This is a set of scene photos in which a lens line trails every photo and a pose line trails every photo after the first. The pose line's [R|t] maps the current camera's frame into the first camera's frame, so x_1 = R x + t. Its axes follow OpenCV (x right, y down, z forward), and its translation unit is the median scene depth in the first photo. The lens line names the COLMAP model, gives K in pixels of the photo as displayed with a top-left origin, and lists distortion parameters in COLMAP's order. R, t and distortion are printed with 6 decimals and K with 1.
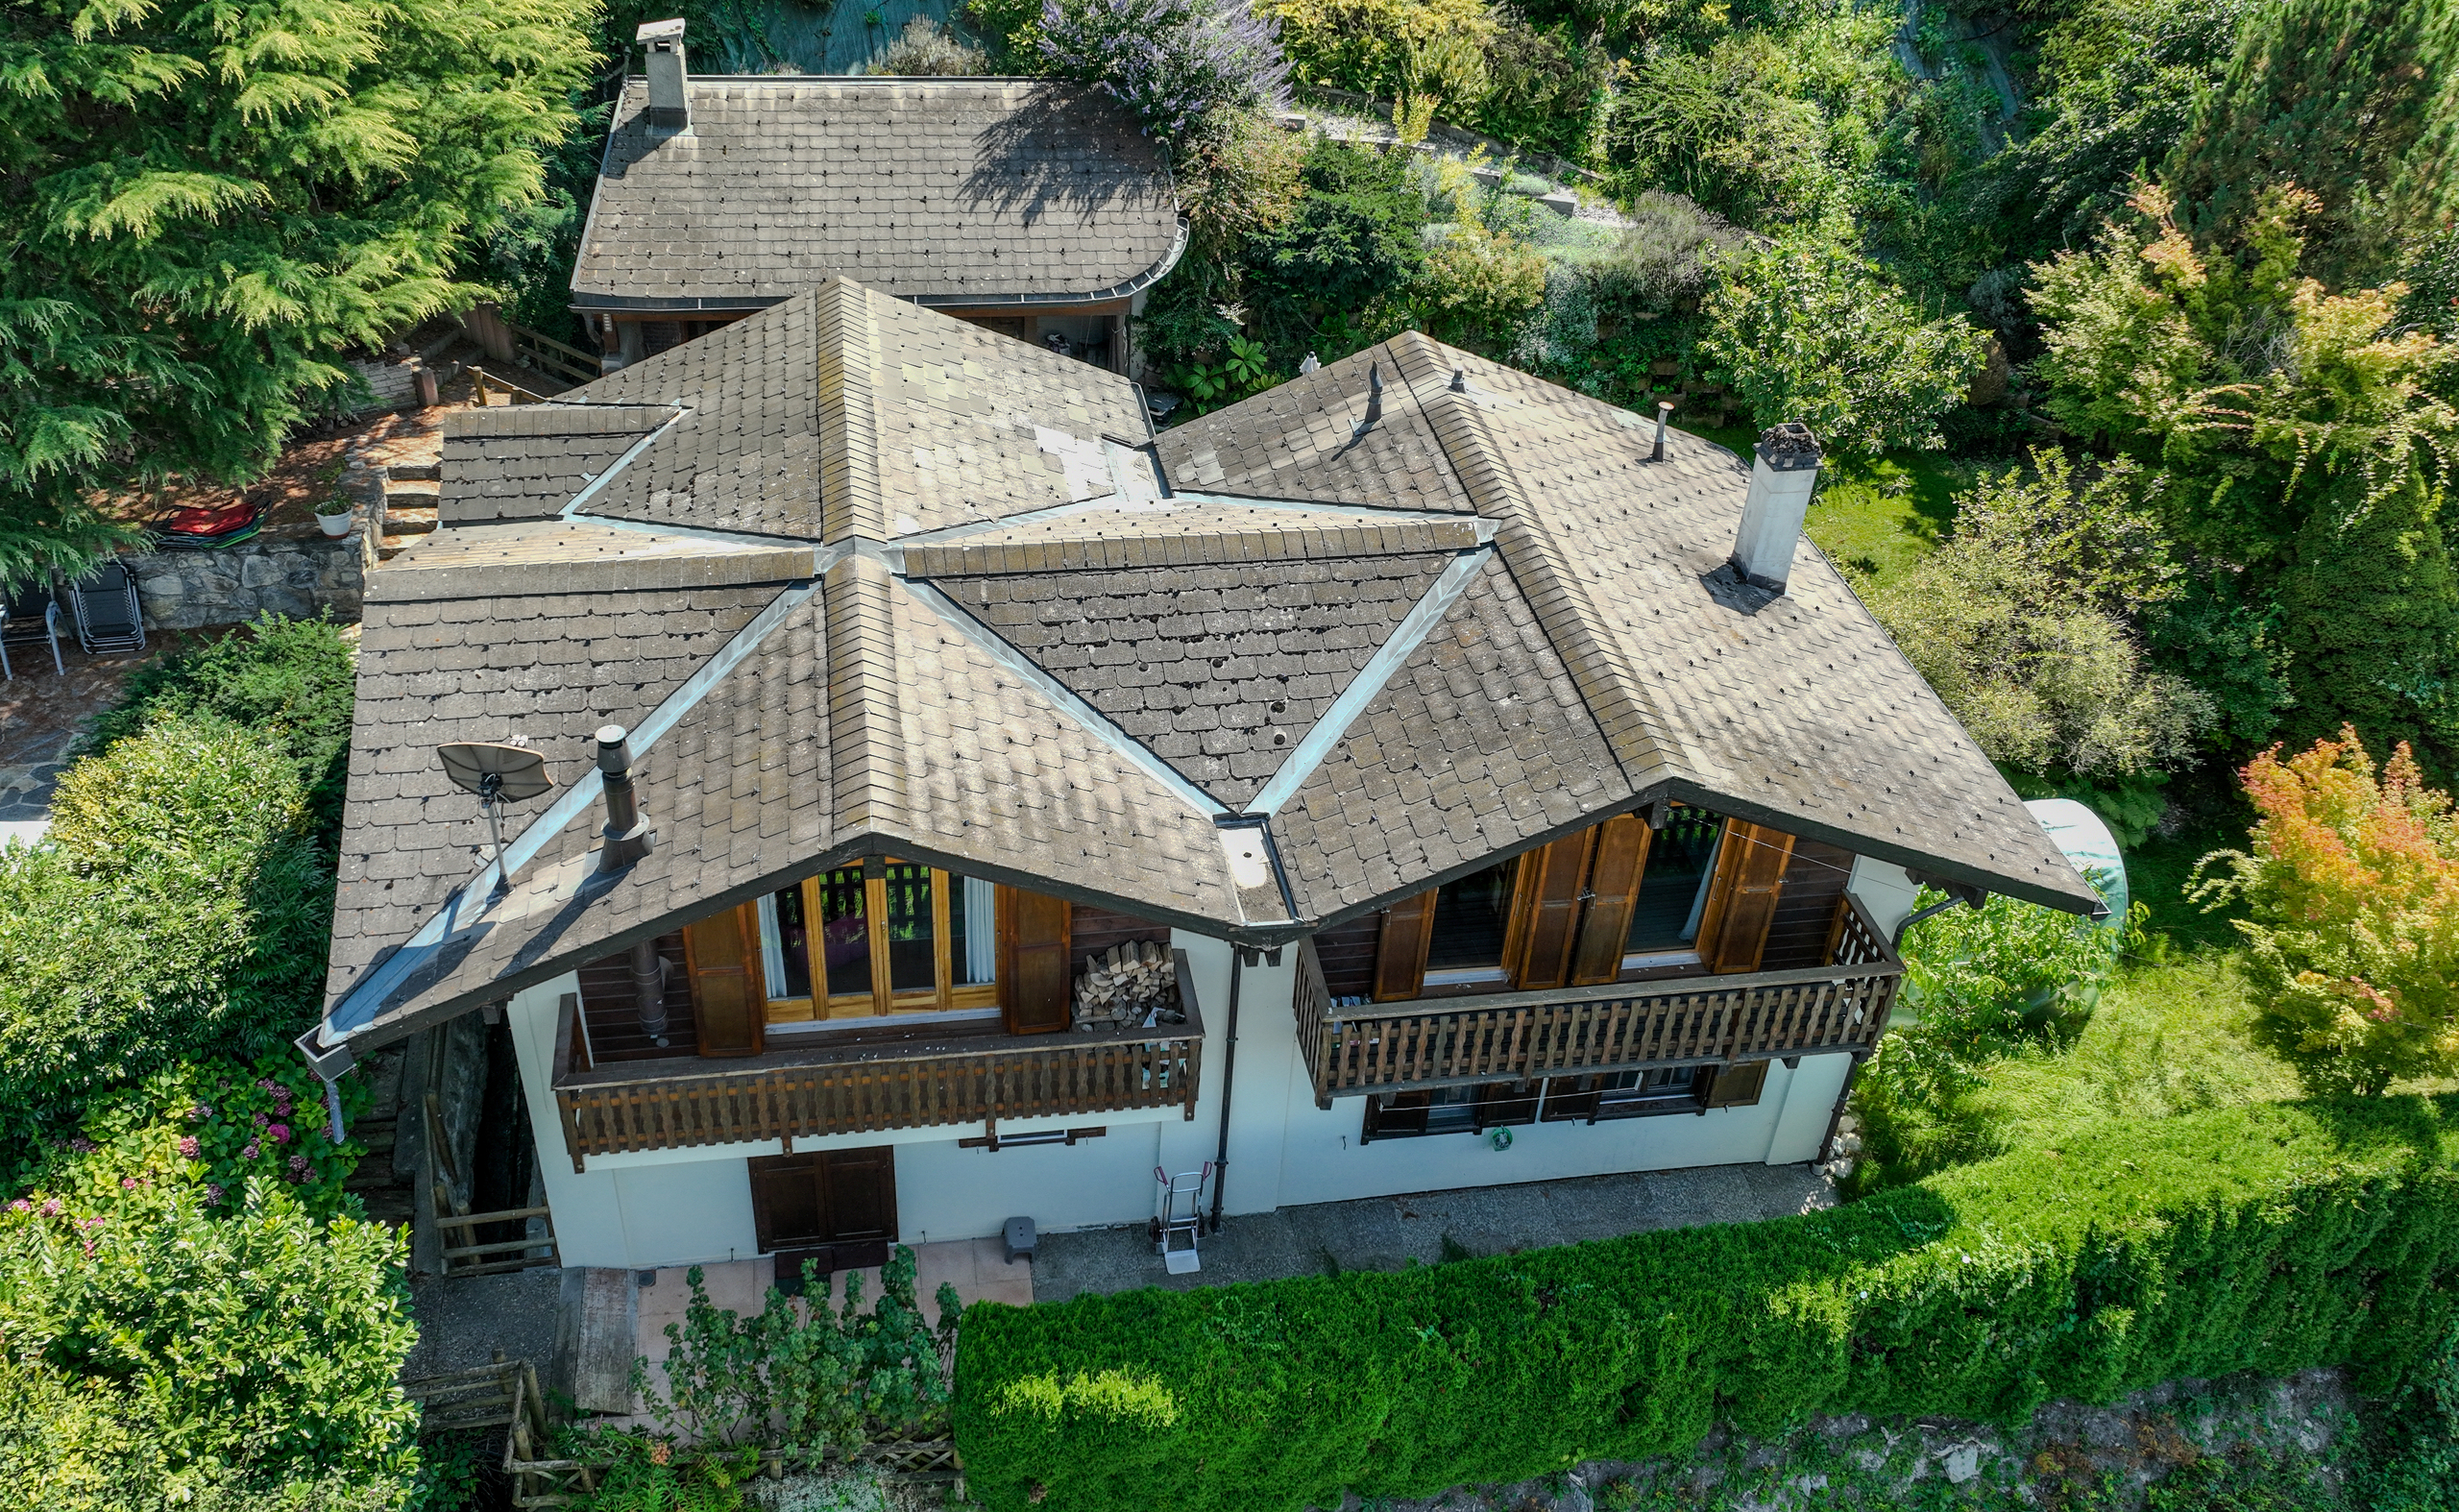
lens RADIAL K [[2006.4, 0, 1124.7], [0, 2006.4, 739.1], [0, 0, 1]] dist [0.009489, 0.006294]
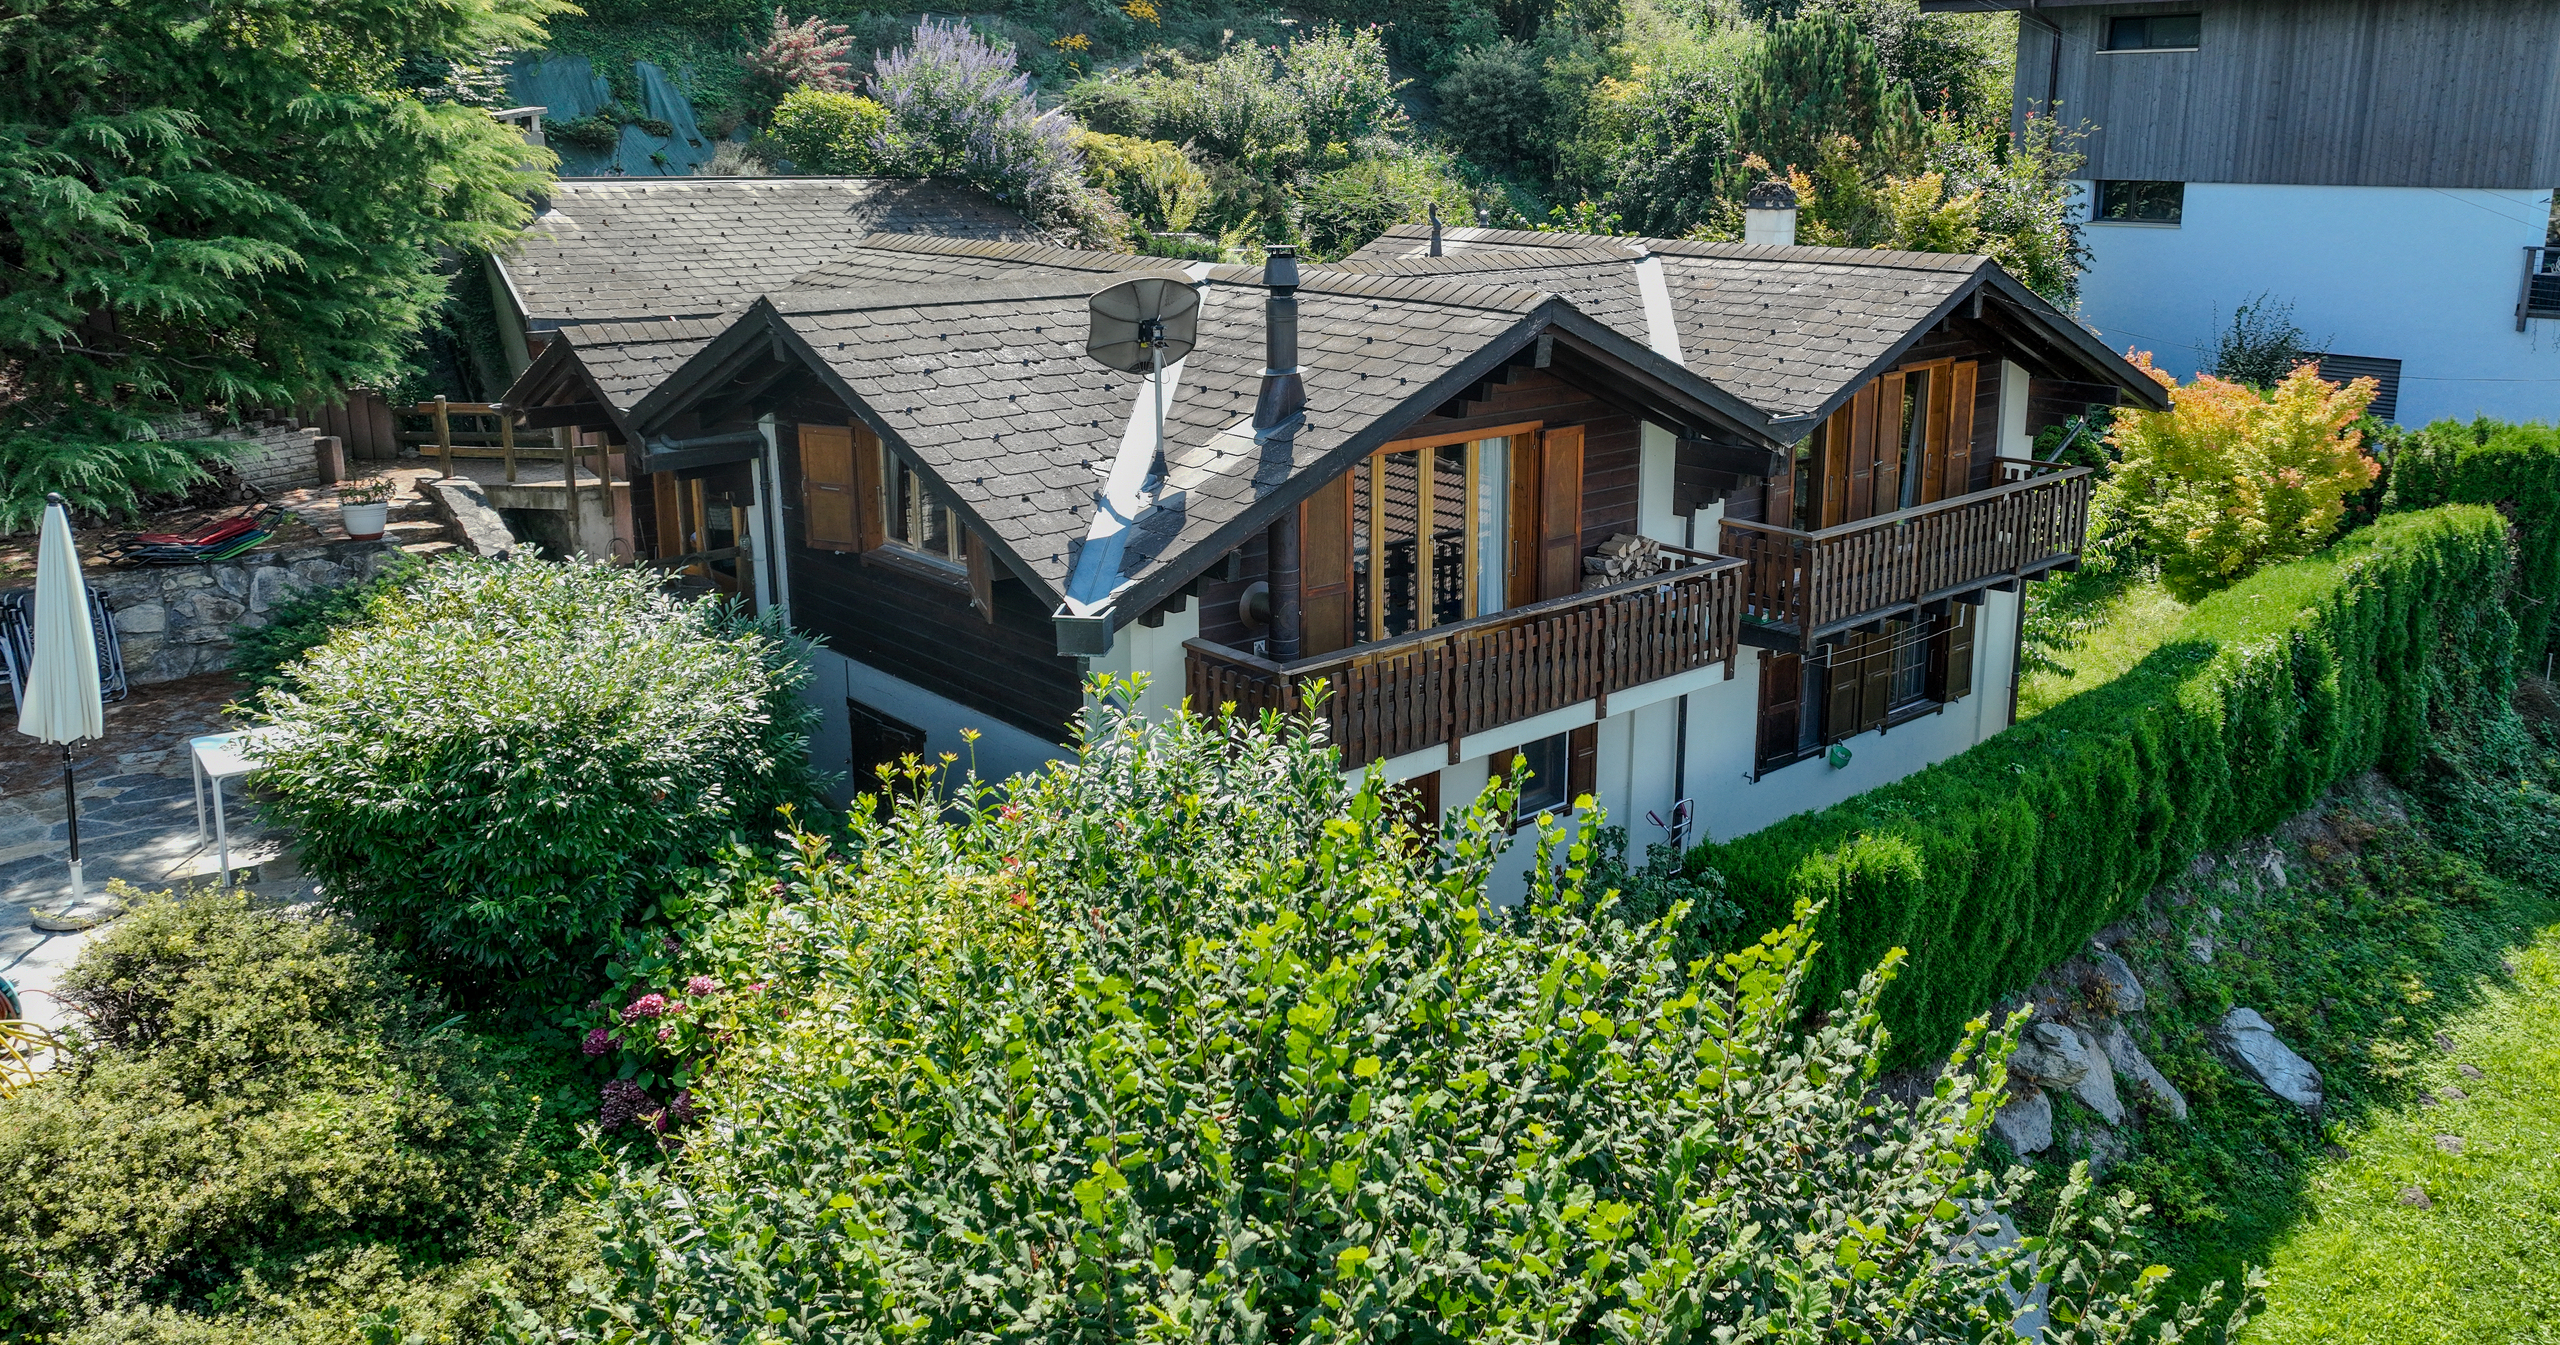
lens RADIAL K [[1909.7, 0, 1358.8], [0, 1909.7, 575.7], [0, 0, 1]] dist [0.006850, 0.004285]
pose [[0.825190, -0.152197, 0.543965, -0.615690], [0.345963, 0.897431, -0.273730, 0.329027], [-0.446510, 0.414071, 0.793205, 0.283382]]
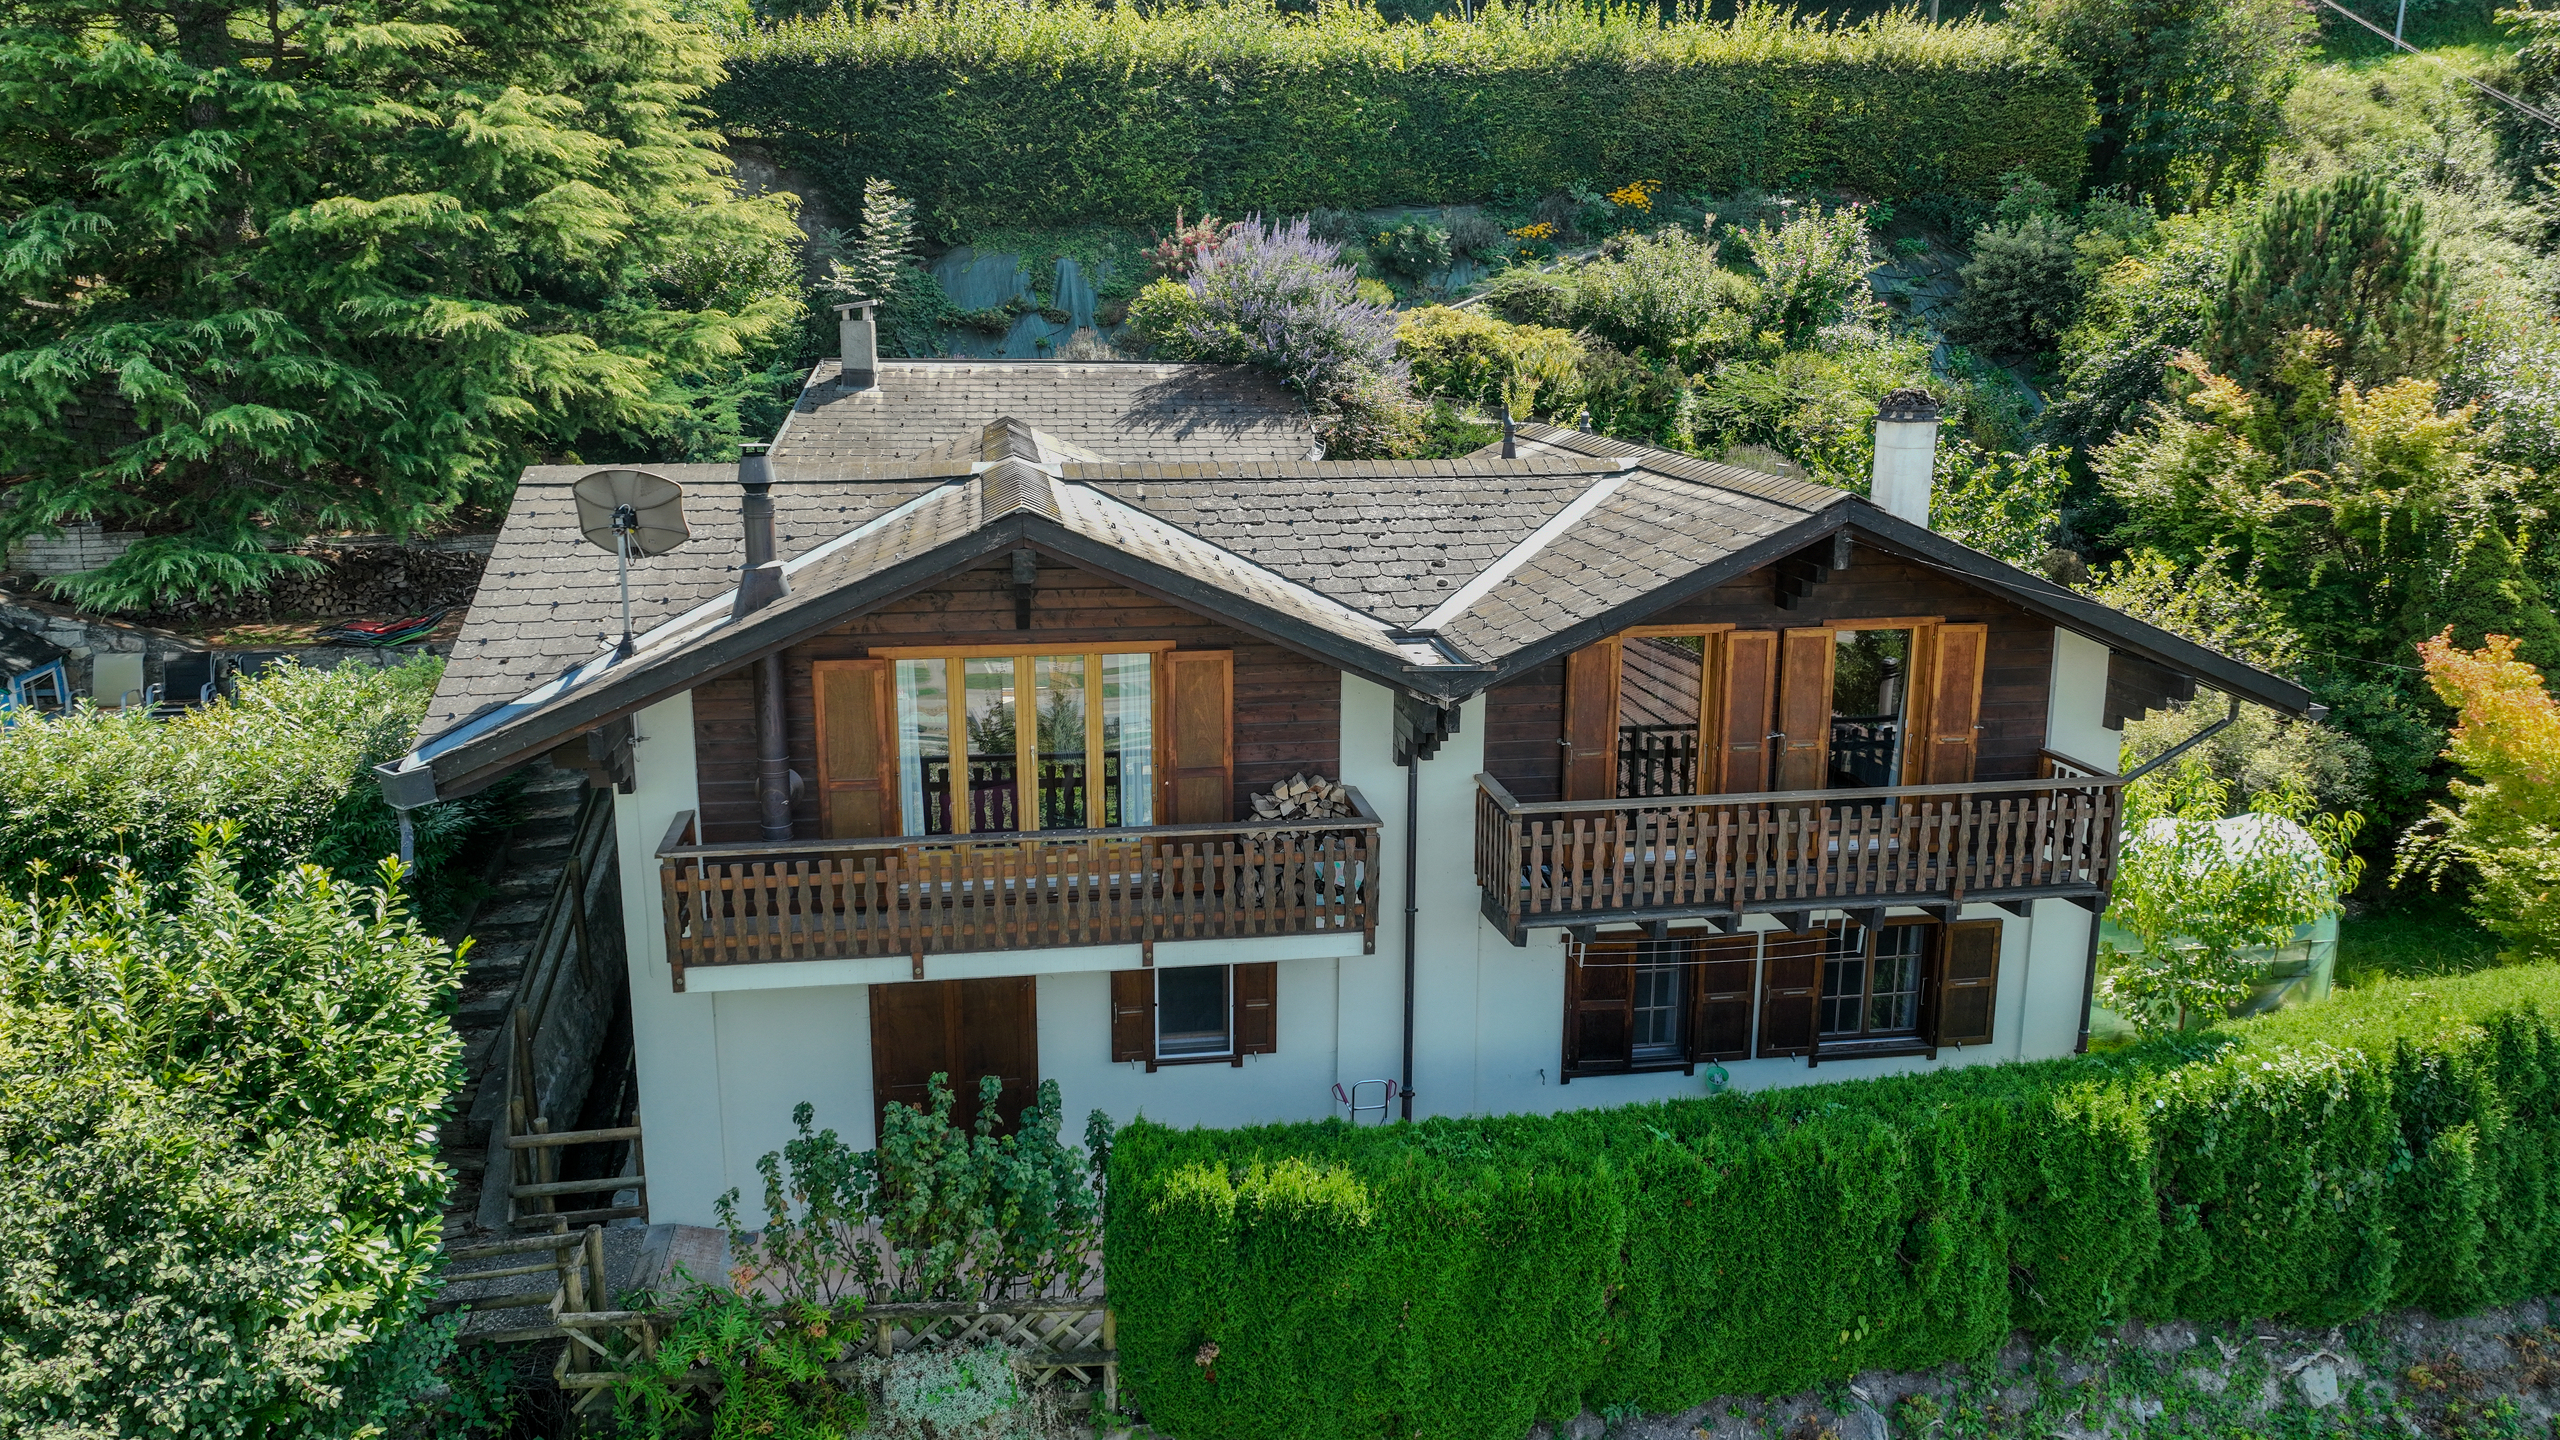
lens RADIAL K [[1816.0, 0, 1287.8], [0, 1816.0, 708.1], [0, 0, 1]] dist [0.012073, -0.001606]
pose [[0.999473, -0.027071, 0.017897, -0.015310], [0.031930, 0.918842, -0.393333, 0.390696], [-0.005797, 0.393697, 0.919222, 0.203131]]
